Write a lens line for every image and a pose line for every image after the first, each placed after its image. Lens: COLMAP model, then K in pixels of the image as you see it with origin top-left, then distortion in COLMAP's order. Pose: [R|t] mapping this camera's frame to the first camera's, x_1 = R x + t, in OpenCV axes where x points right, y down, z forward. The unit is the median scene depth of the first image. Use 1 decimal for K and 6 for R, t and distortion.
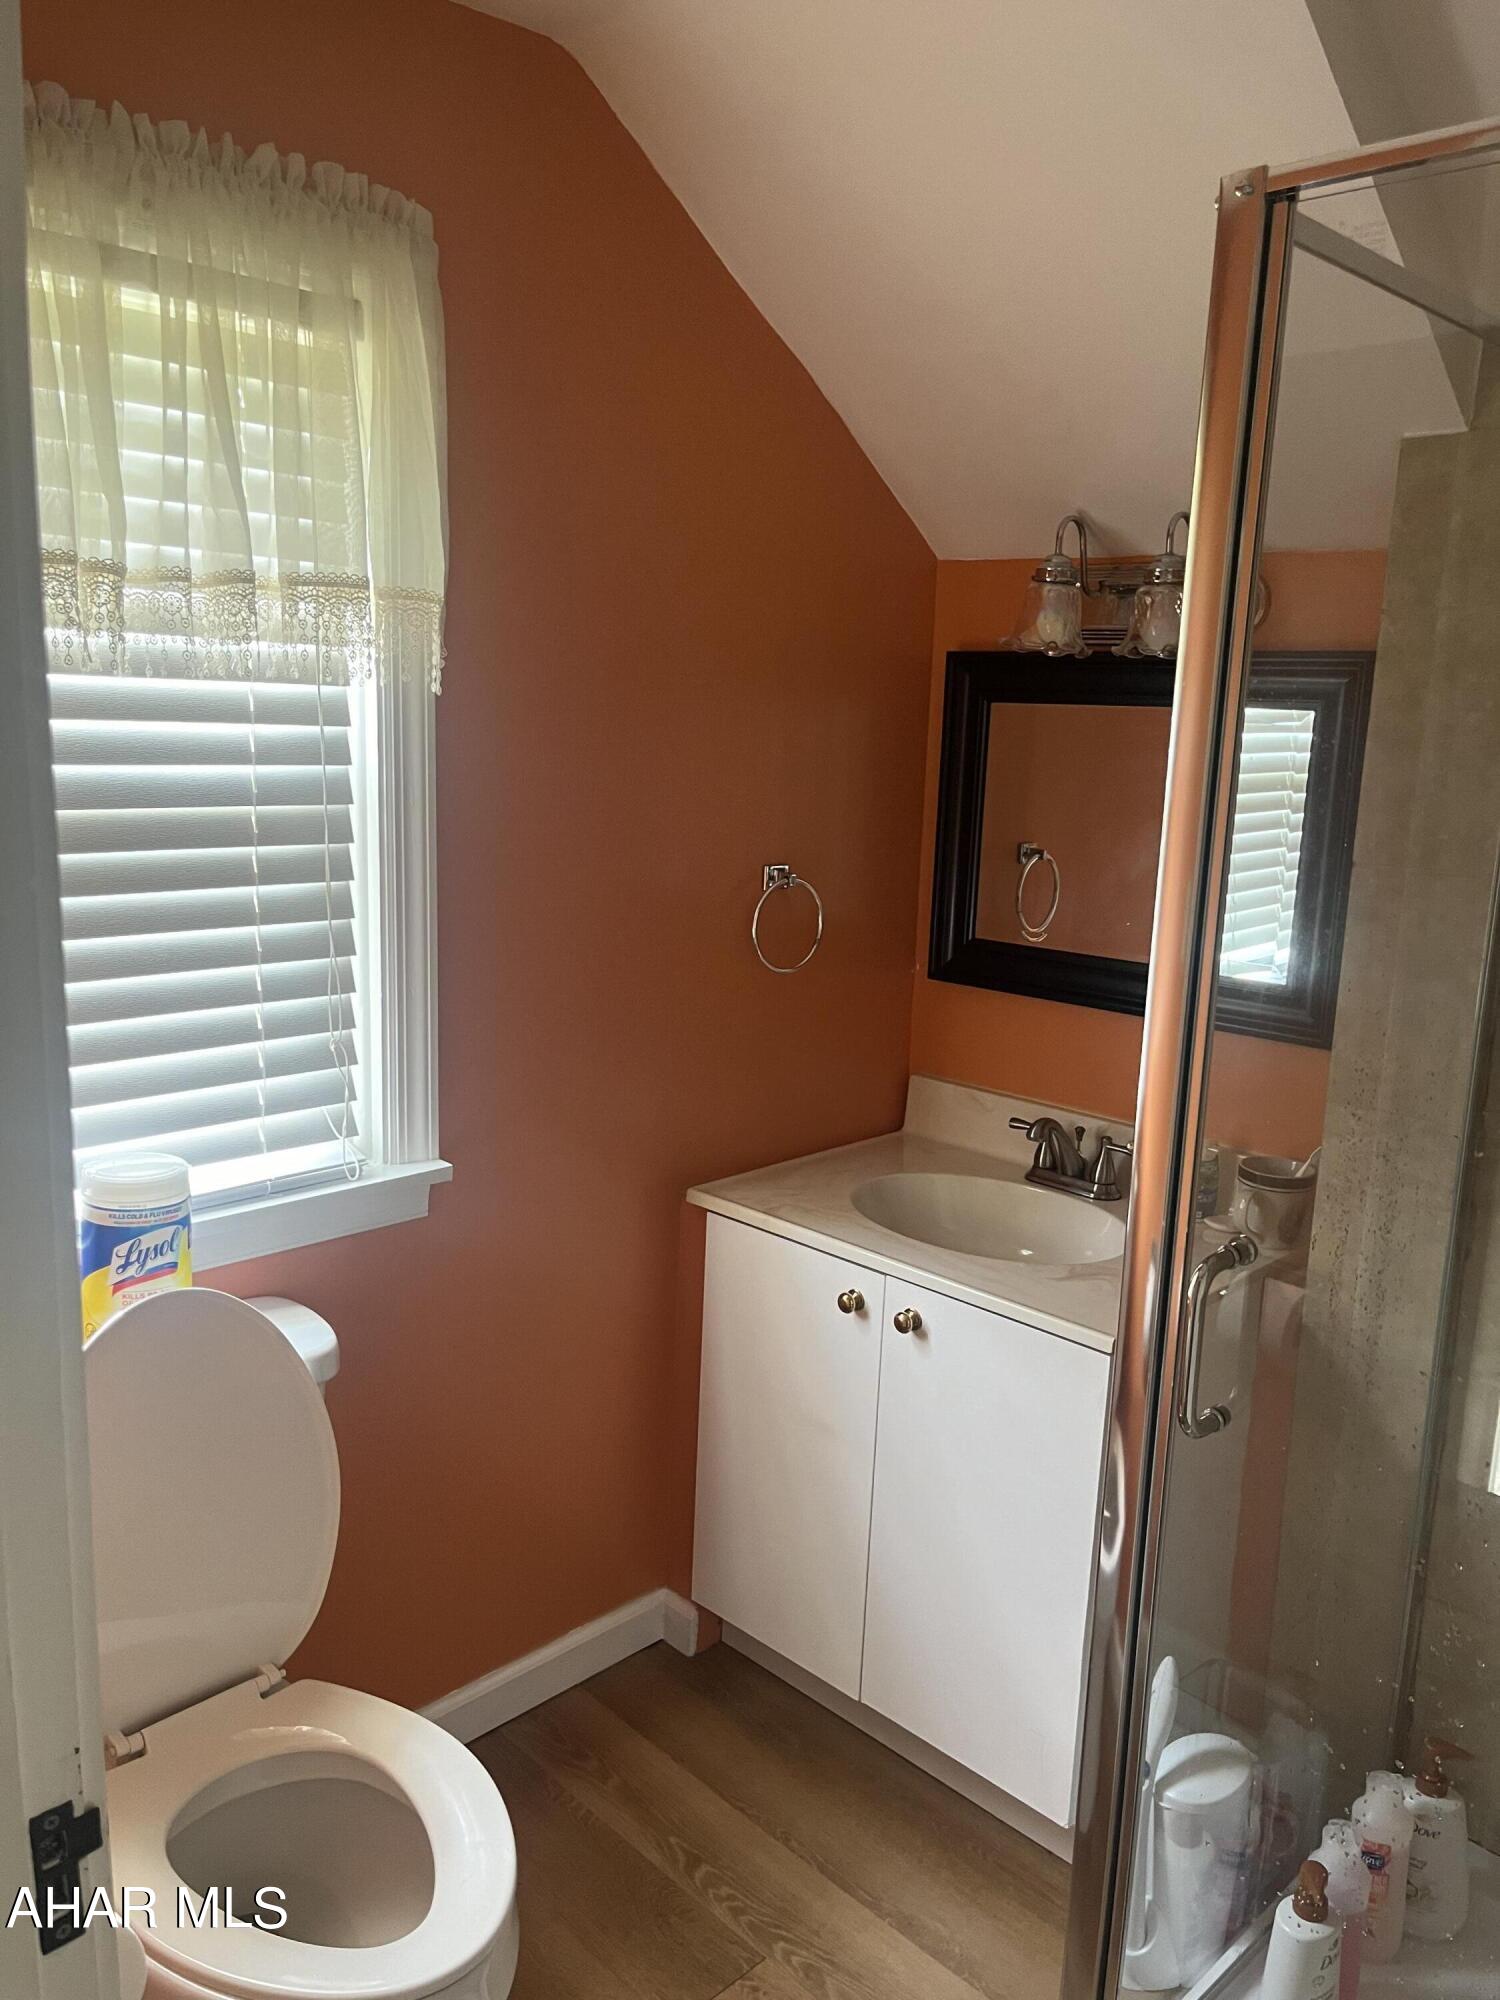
lens RADIAL K [[1512.4, 0, 740.5], [0, 1512.4, 1002.8], [0, 0, 1]] dist [0.038110, -0.068139]
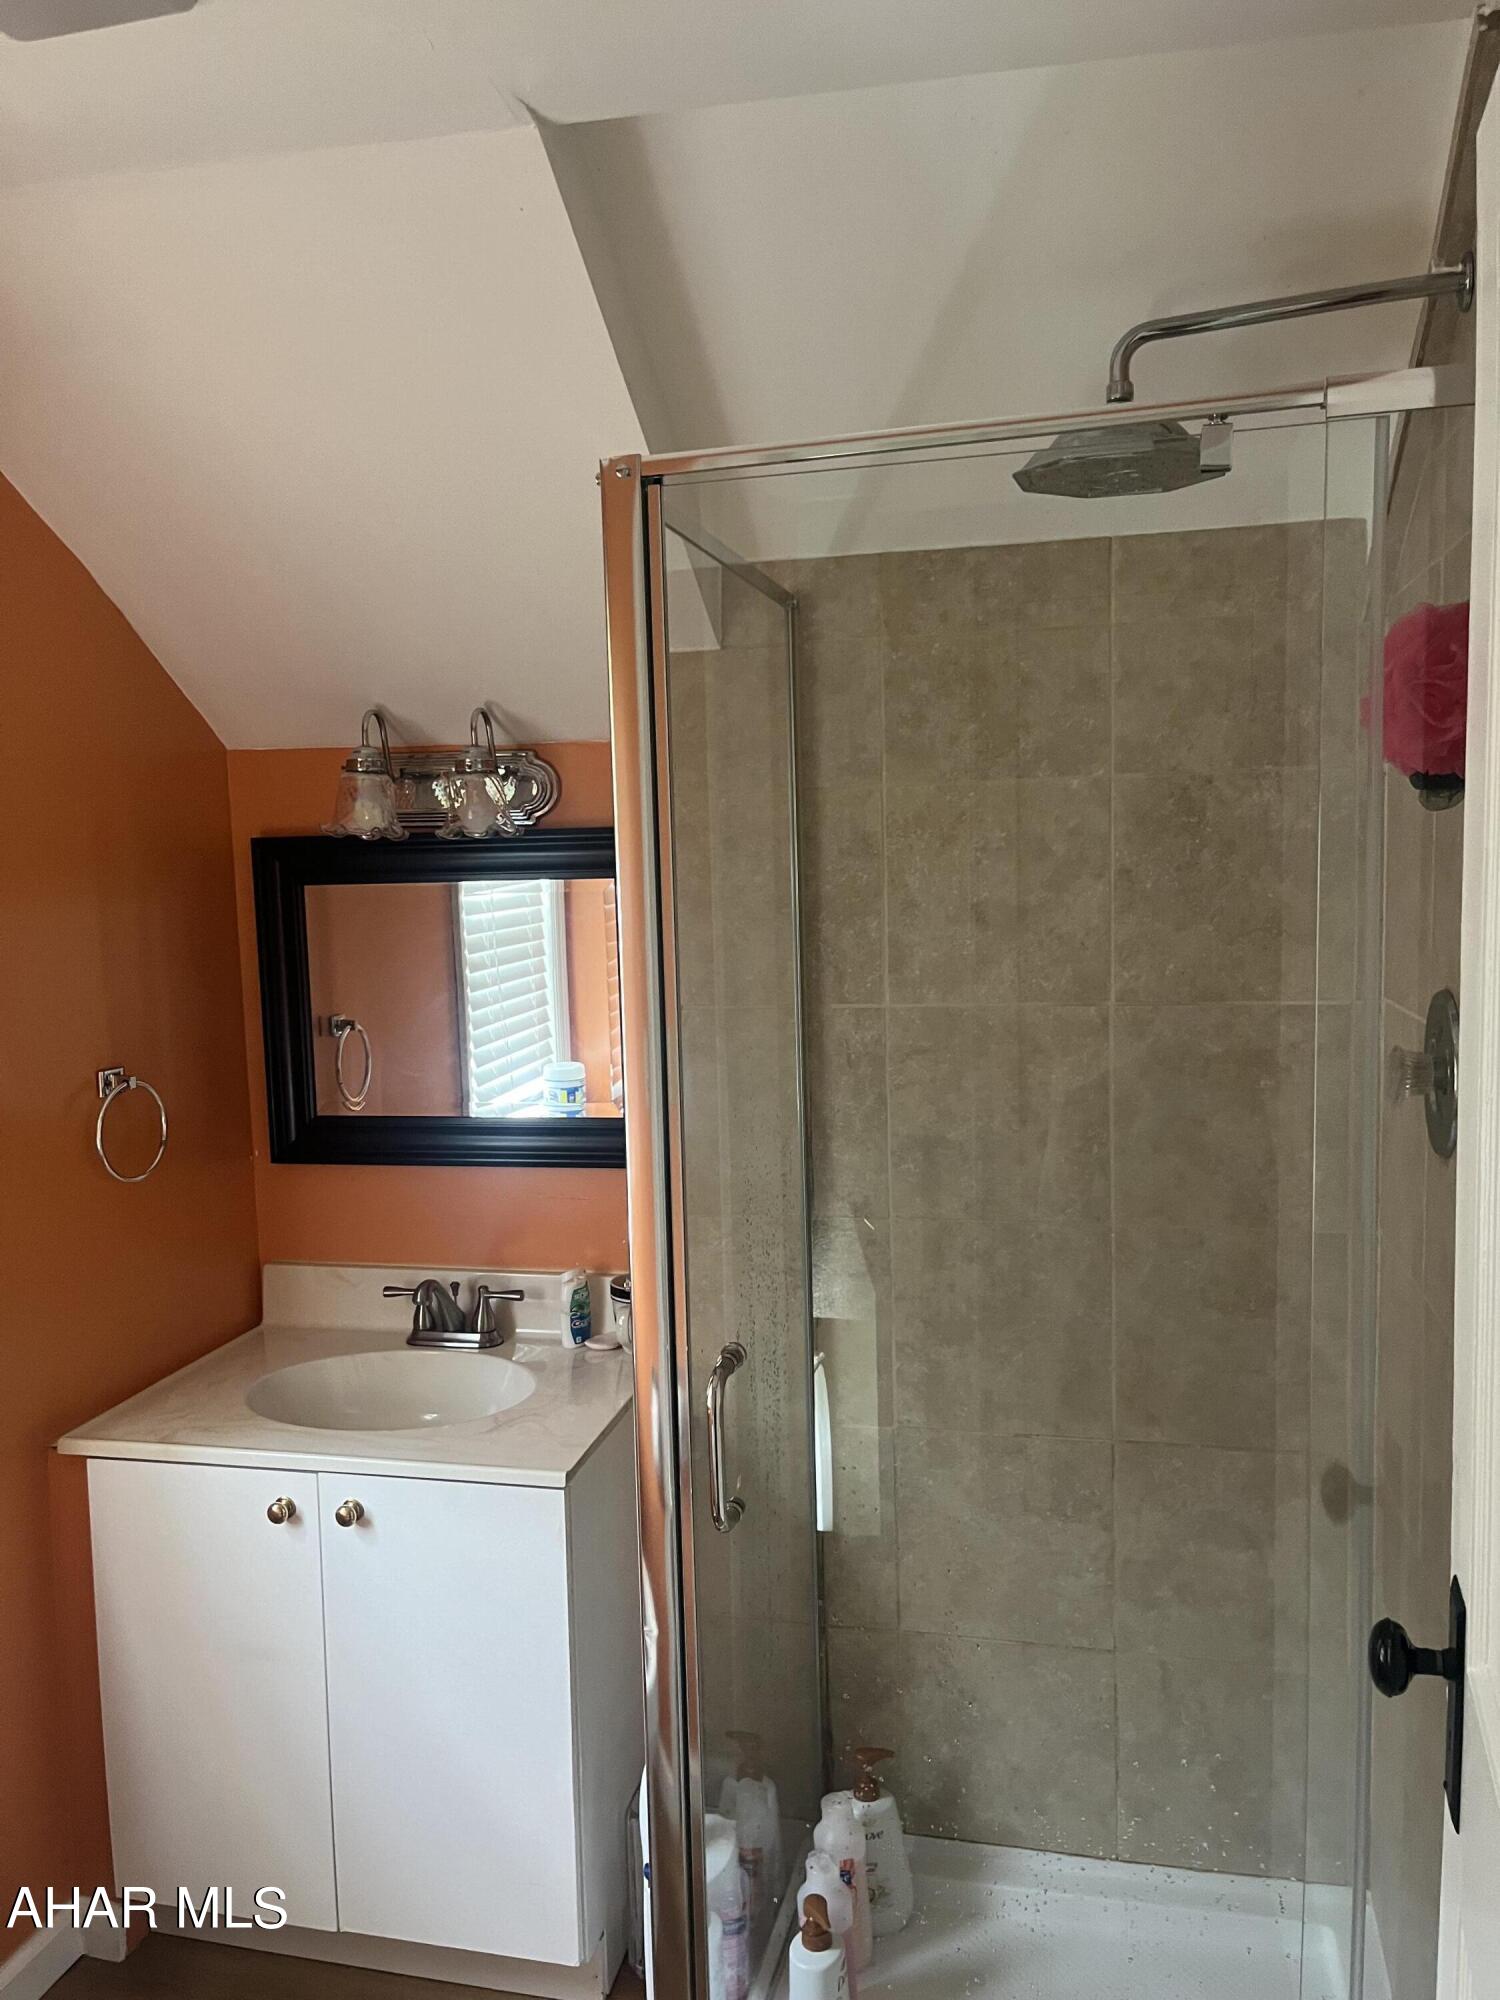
lens RADIAL K [[1512.4, 0, 739.7], [0, 1512.4, 993.5], [0, 0, 1]] dist [0.038110, -0.068139]
pose [[0.850497, -0.102431, 0.515910, -0.129486], [0.155365, 0.986011, -0.060359, -0.020510], [-0.502511, 0.131489, 0.854514, -0.010893]]
